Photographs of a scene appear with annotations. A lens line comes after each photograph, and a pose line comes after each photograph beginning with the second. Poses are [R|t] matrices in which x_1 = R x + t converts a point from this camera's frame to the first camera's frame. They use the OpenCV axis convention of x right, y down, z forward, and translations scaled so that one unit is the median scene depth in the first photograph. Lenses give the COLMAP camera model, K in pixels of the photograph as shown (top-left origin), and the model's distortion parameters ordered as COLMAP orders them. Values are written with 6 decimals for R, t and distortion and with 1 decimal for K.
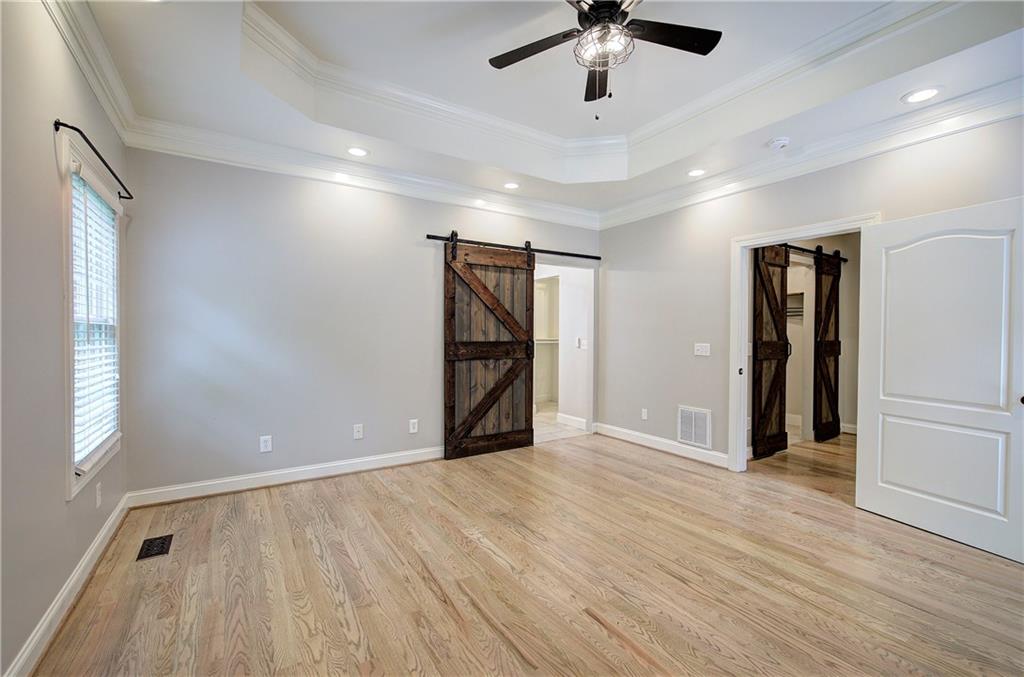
lens RADIAL K [[435.6, 0, 520.2], [0, 435.6, 338.1], [0, 0, 1]] dist [-0.007593, 0.001490]
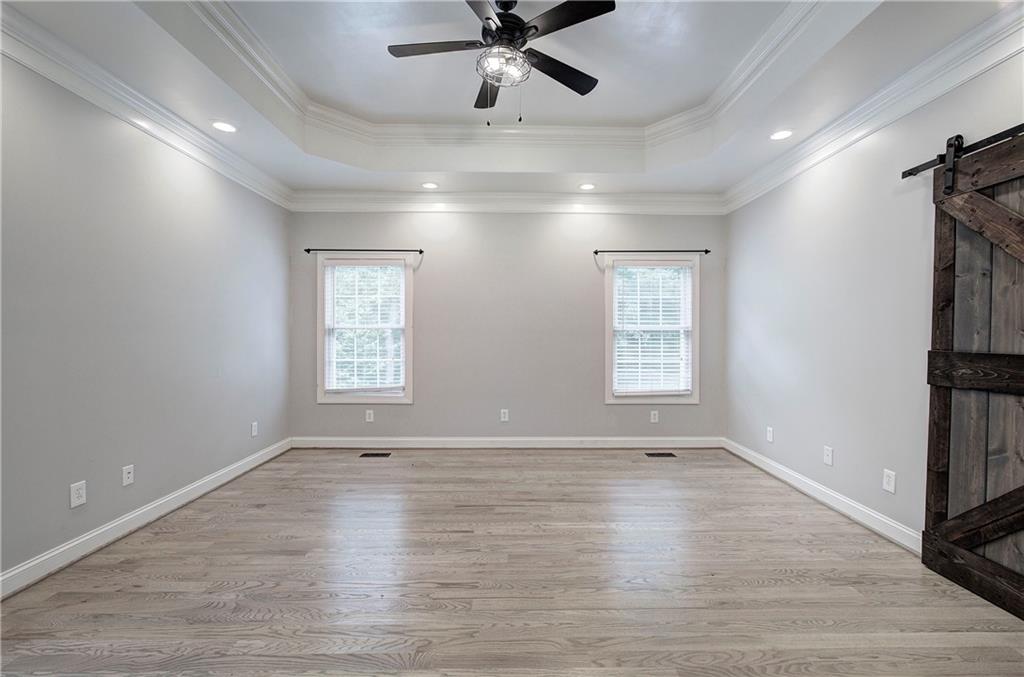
lens RADIAL K [[435.6, 0, 516.1], [0, 435.6, 337.7], [0, 0, 1]] dist [-0.007593, 0.001490]
pose [[-0.544557, 0.002341, -0.838721, 0.562003], [-0.014870, 0.999812, 0.012445, -0.006761], [0.838592, 0.019248, -0.544420, 0.843184]]
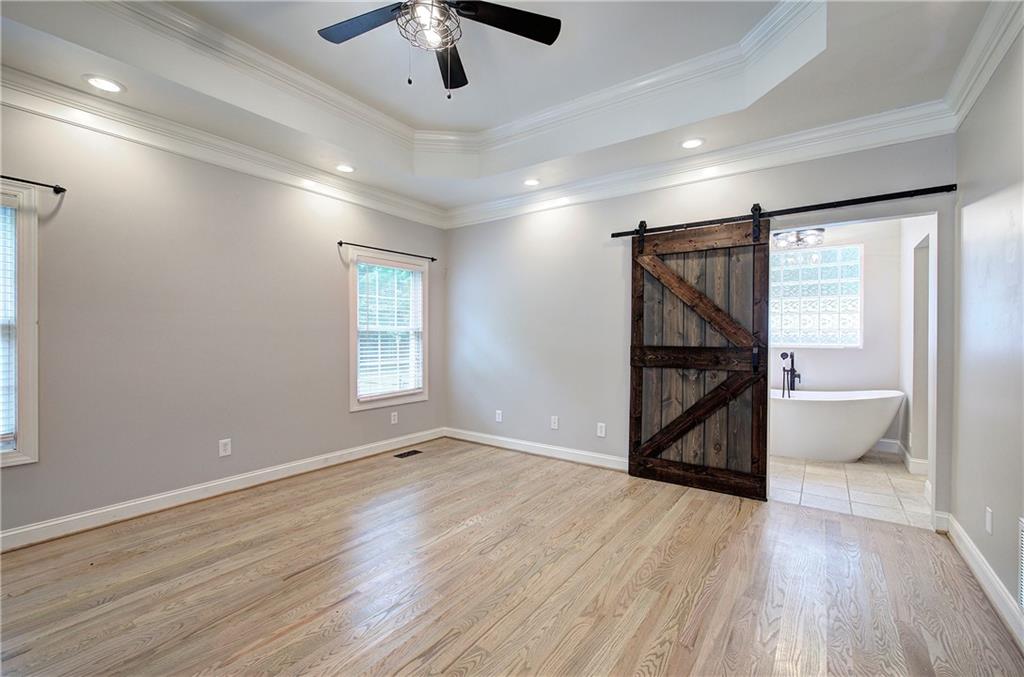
lens RADIAL K [[435.6, 0, 519.1], [0, 435.6, 337.4], [0, 0, 1]] dist [-0.007593, 0.001490]
pose [[0.362724, 0.001682, -0.931895, 0.585871], [-0.012805, 0.999913, -0.003179, -0.002537], [0.931809, 0.013086, 0.362714, 0.441079]]
